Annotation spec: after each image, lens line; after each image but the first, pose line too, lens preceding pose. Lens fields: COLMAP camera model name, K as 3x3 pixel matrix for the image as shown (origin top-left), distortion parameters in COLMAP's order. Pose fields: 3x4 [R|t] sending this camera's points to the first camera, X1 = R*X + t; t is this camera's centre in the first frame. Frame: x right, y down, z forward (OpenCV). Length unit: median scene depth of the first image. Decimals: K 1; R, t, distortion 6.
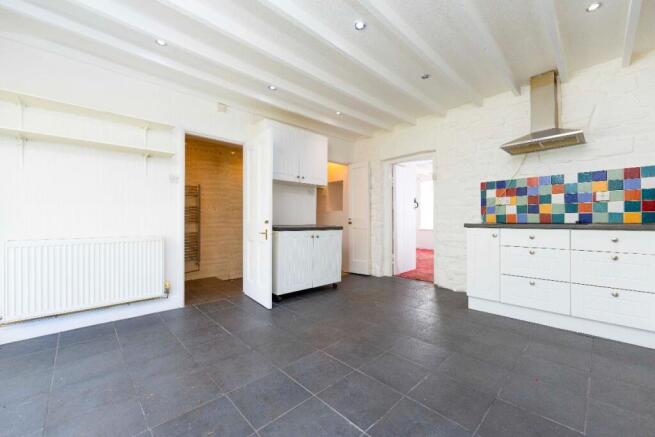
lens RADIAL K [[265.5, 0, 325.9], [0, 265.5, 218.5], [0, 0, 1]] dist [-0.002654, -0.000704]
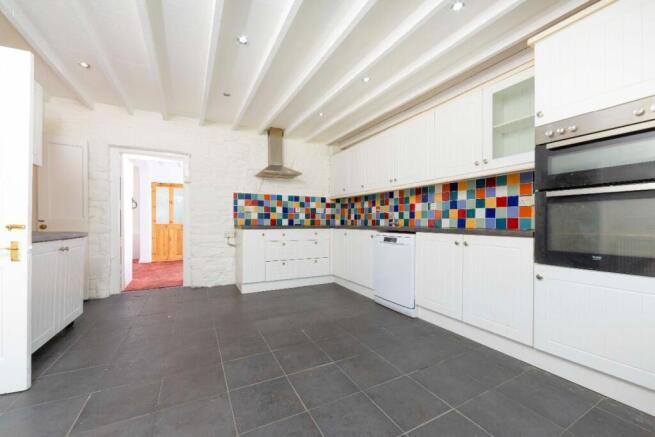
lens RADIAL K [[265.5, 0, 337.6], [0, 265.5, 222.2], [0, 0, 1]] dist [-0.002654, -0.000704]
pose [[0.244173, 0.003462, 0.969726, -0.552470], [-0.010105, 0.999948, -0.001025, -0.002446], [-0.969679, -0.009549, 0.244195, 0.250689]]
